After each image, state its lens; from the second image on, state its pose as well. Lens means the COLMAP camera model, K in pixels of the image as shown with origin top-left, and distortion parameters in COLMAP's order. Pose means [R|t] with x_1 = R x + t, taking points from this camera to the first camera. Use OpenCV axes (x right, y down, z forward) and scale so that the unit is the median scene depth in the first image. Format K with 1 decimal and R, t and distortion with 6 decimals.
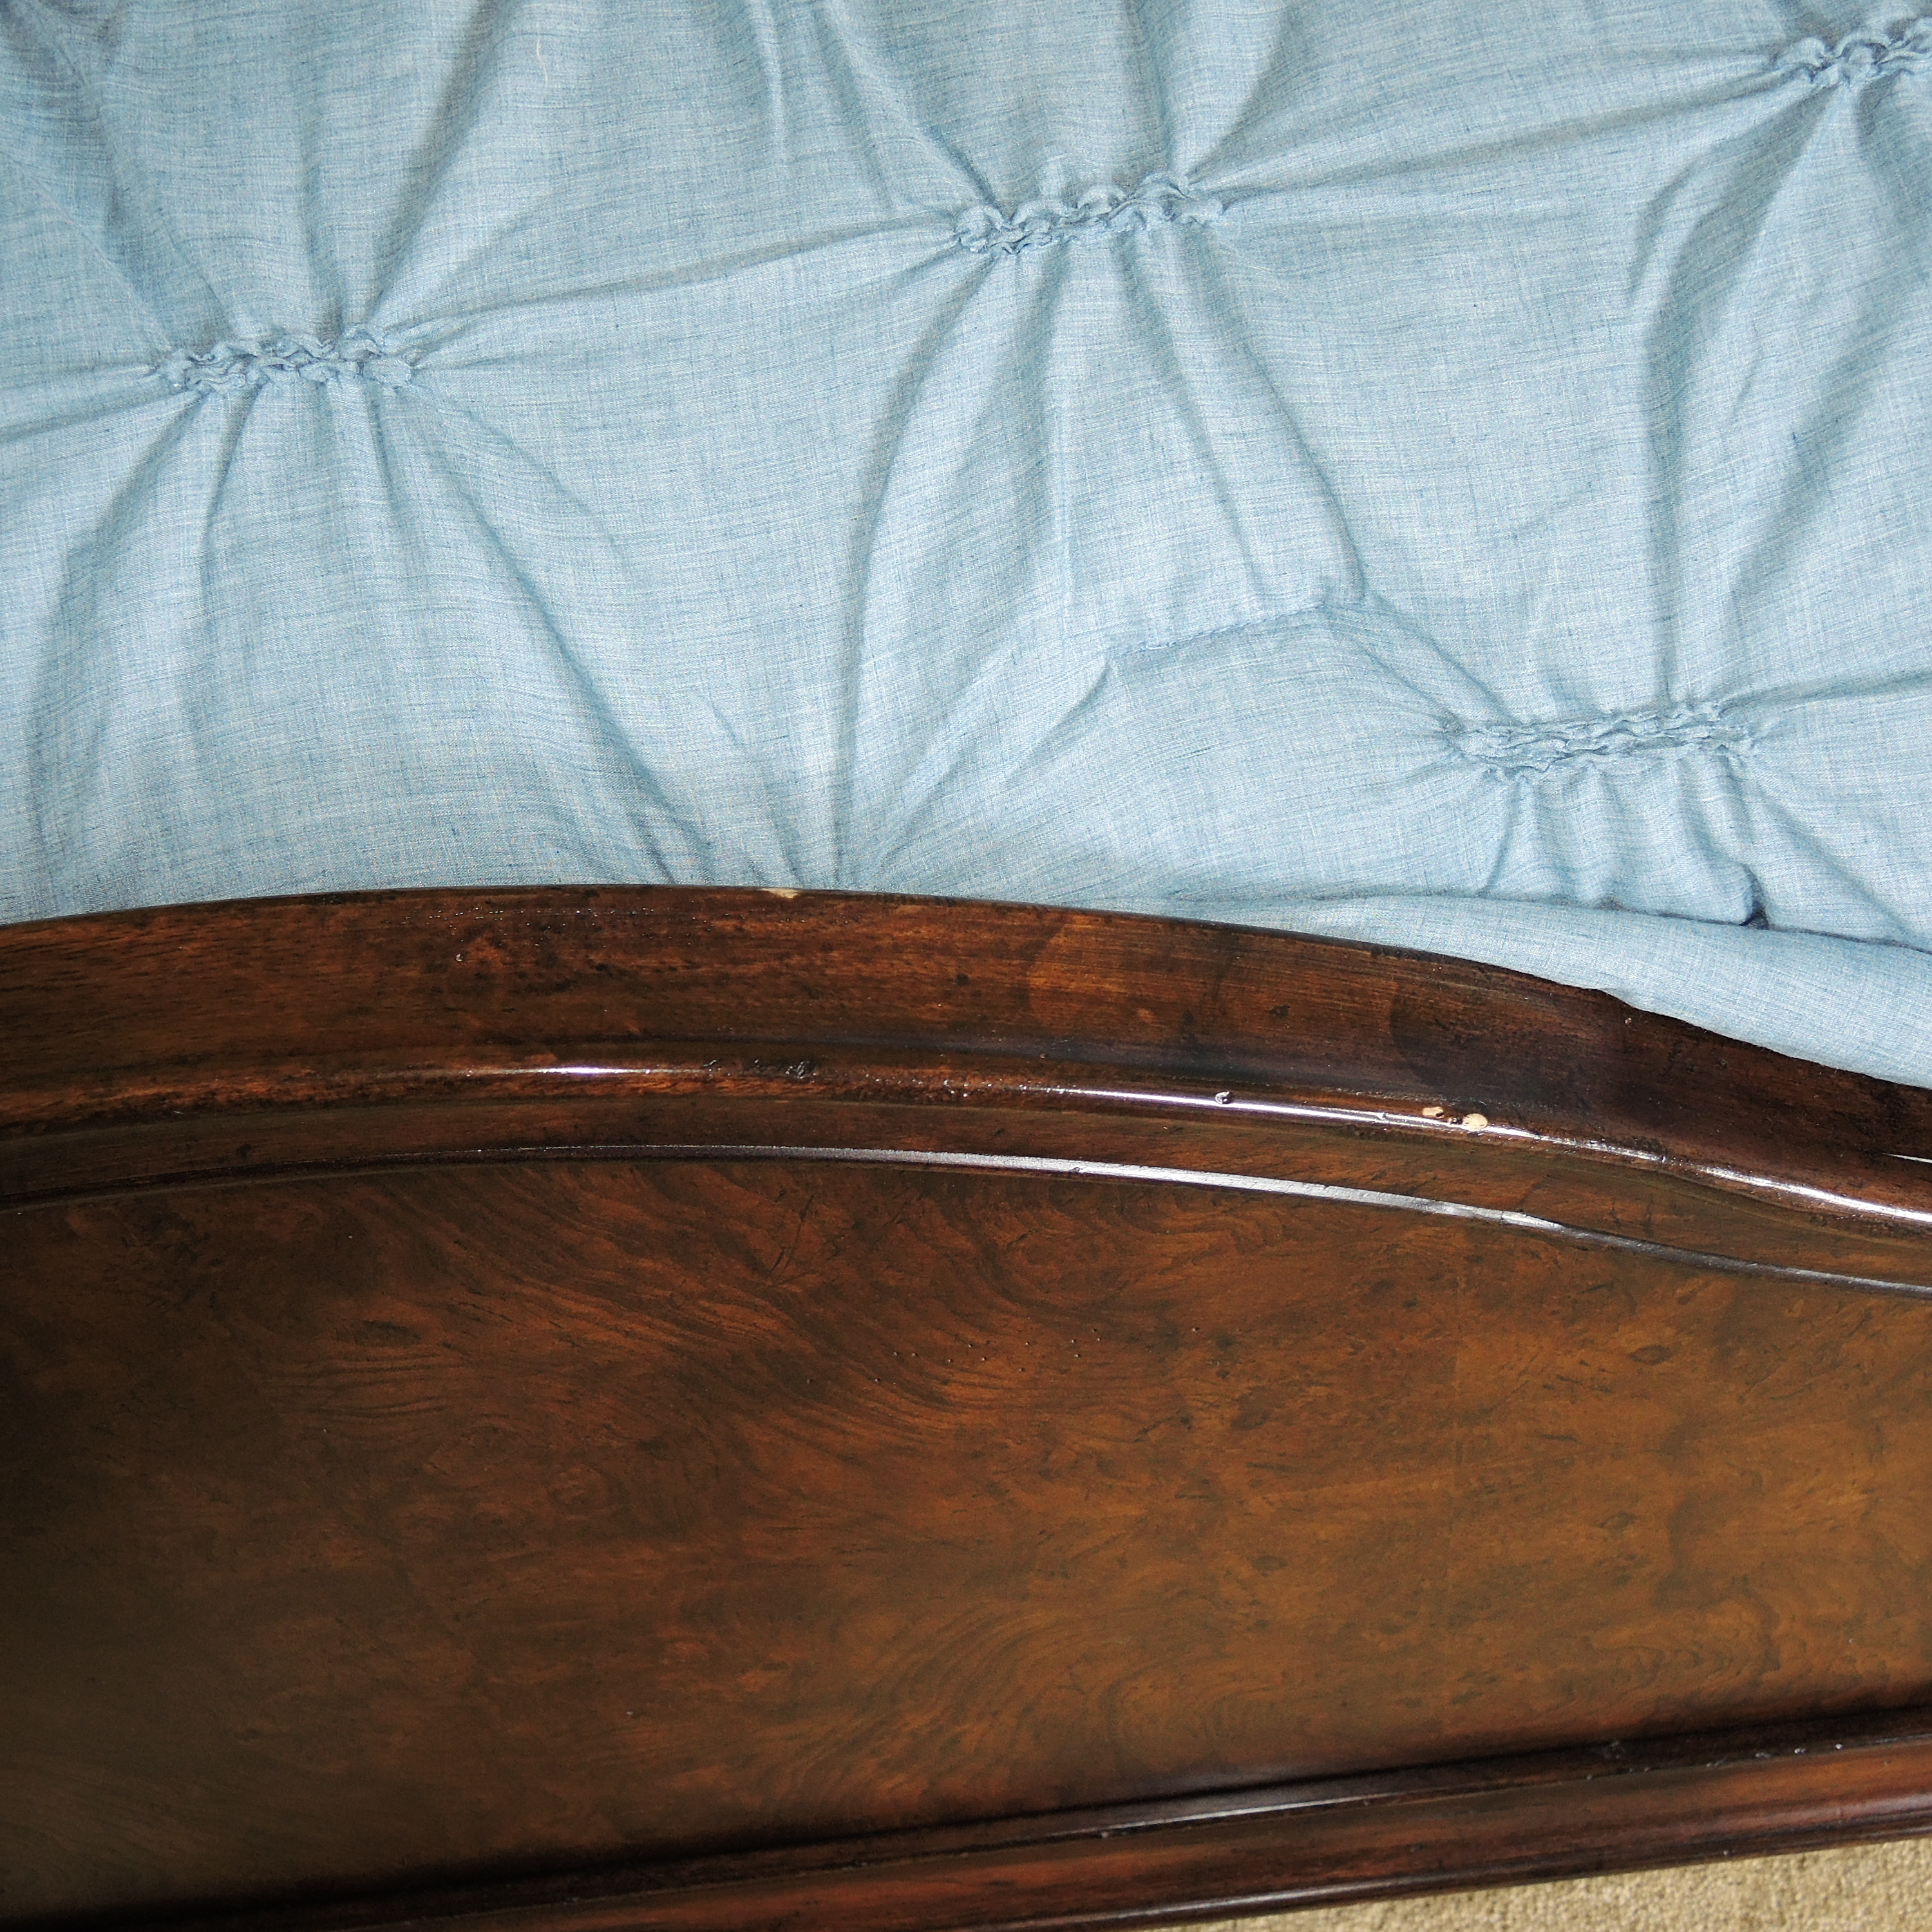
lens RADIAL K [[2540.1, 0, 966.0], [0, 2540.1, 966.0], [0, 0, 1]] dist [0.023605, -0.018723]
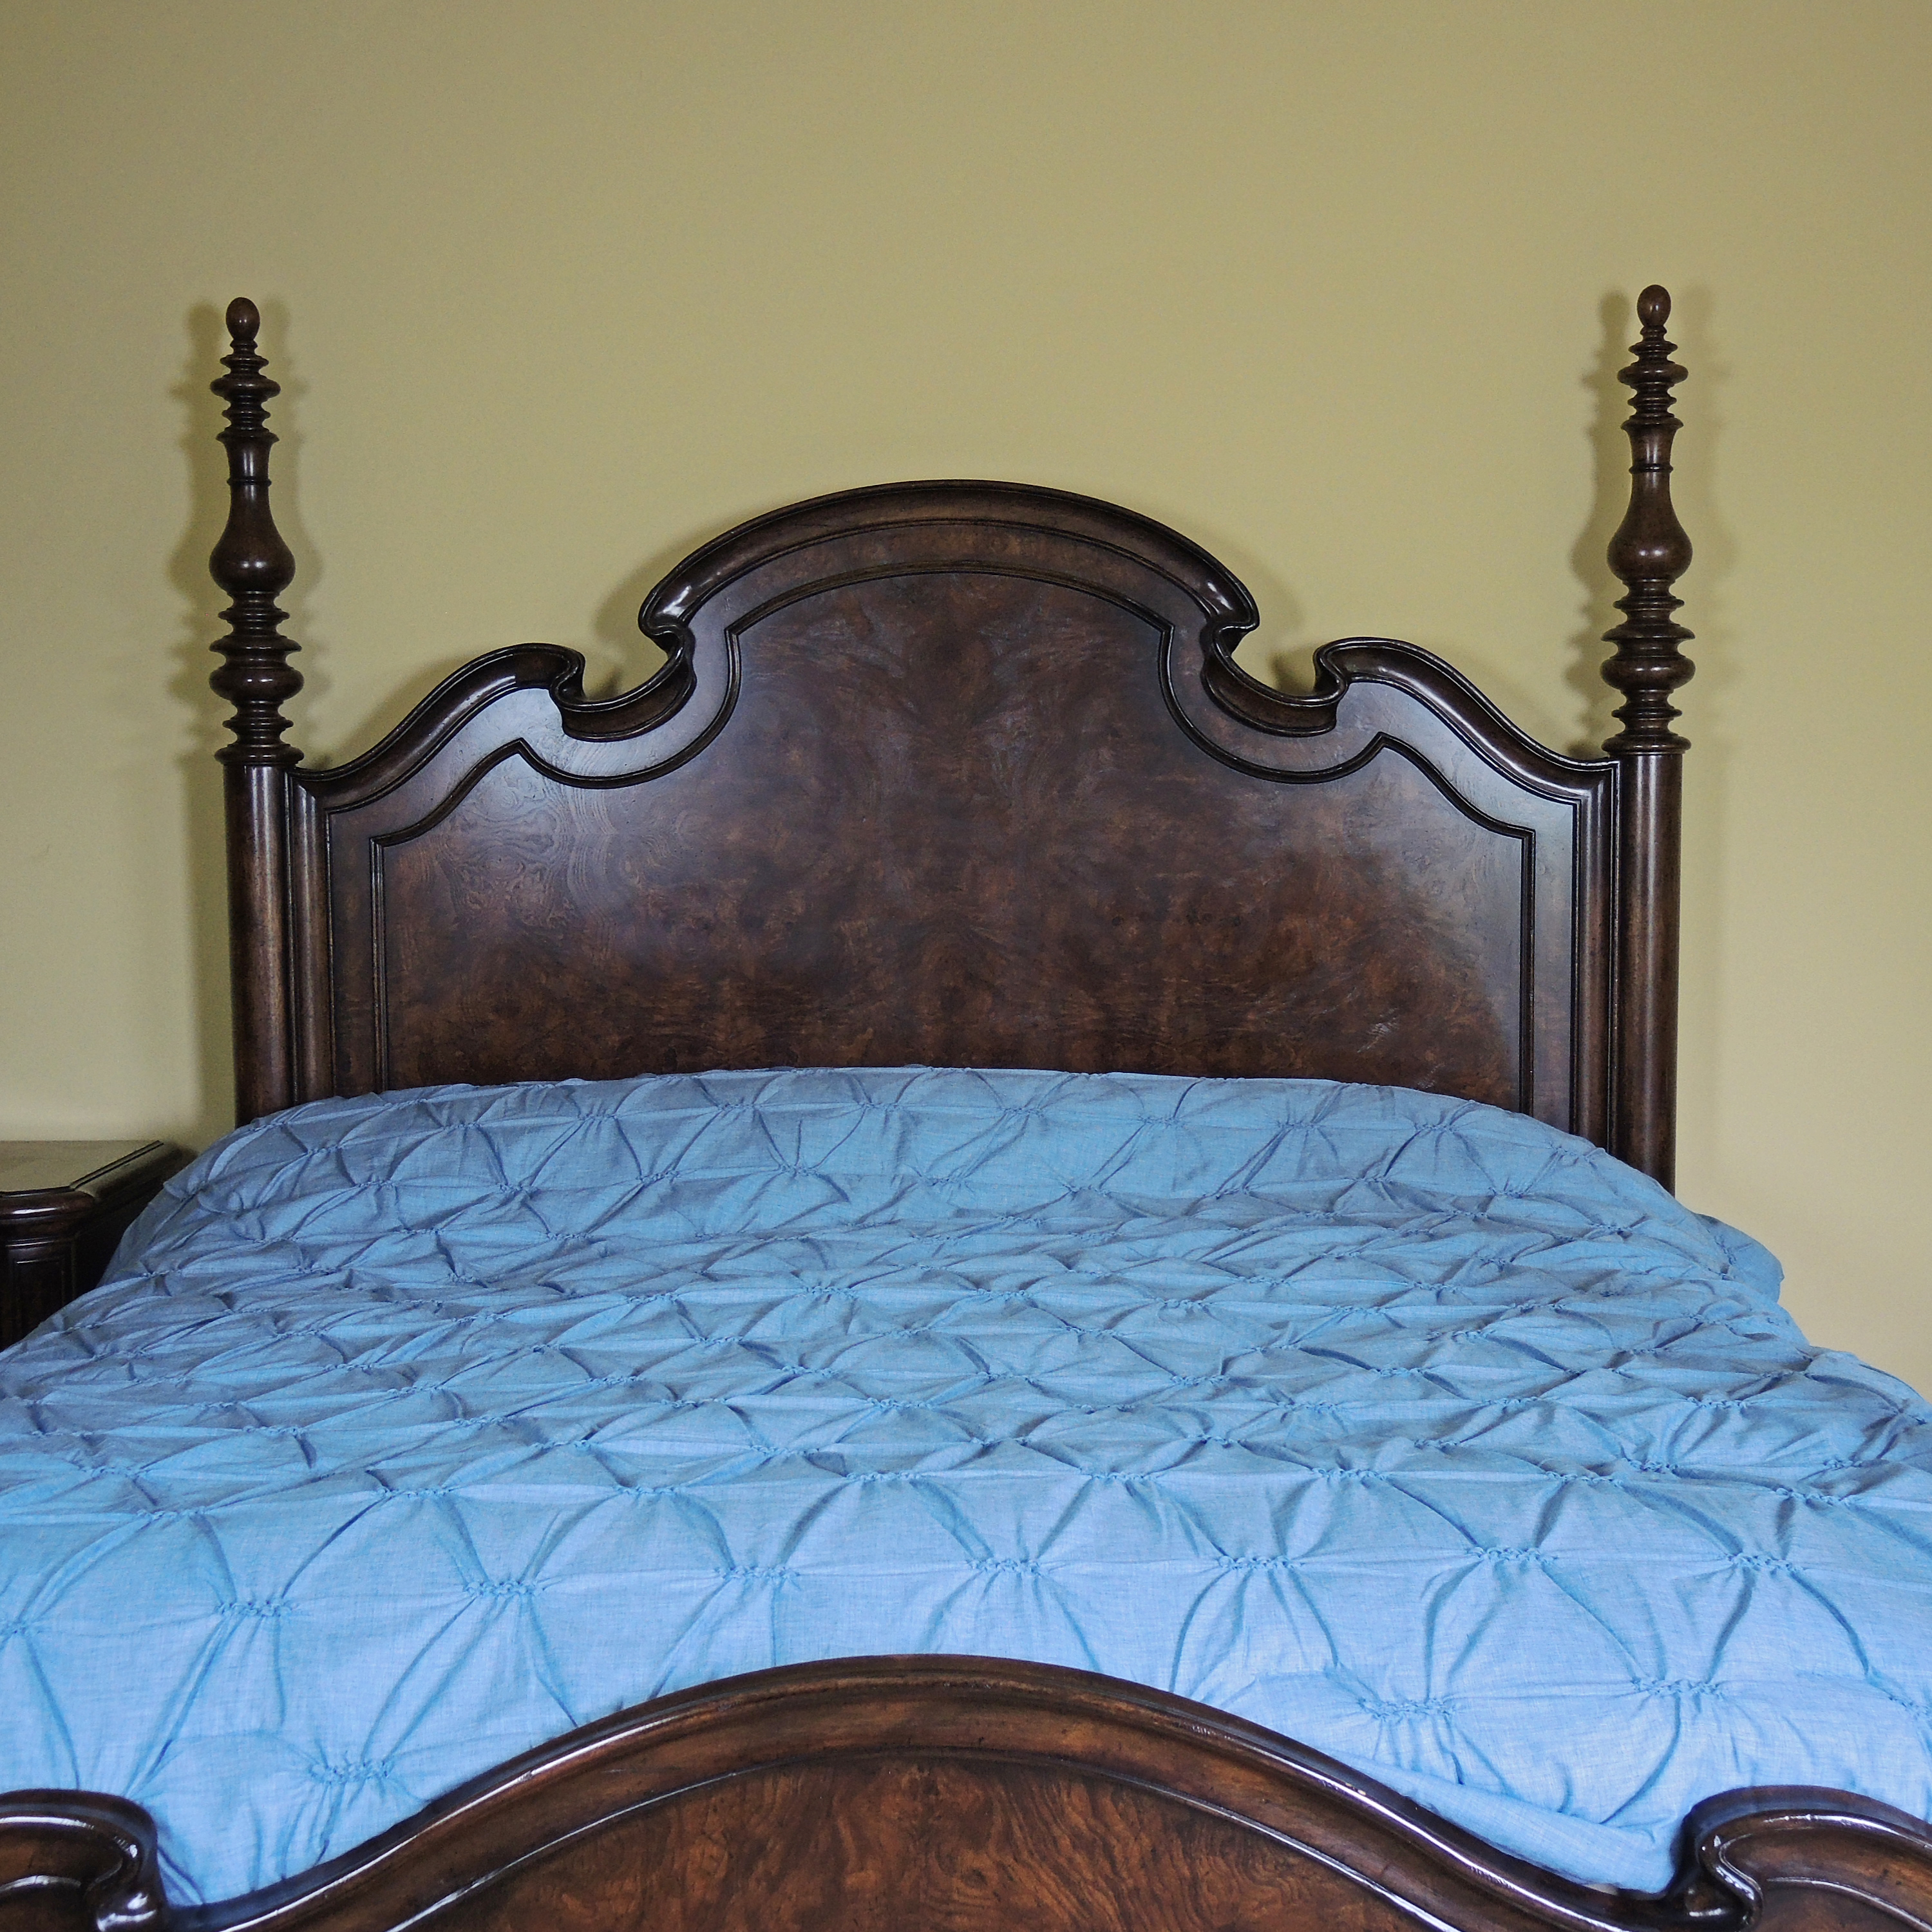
lens RADIAL K [[3151.6, 0, 966.0], [0, 3151.6, 966.0], [0, 0, 1]] dist [0.074925, 0.031643]
pose [[0.988347, 0.134450, -0.071373, -0.141023], [-0.143614, 0.668180, -0.730007, 2.250428], [-0.050459, 0.731750, 0.679702, -2.345061]]
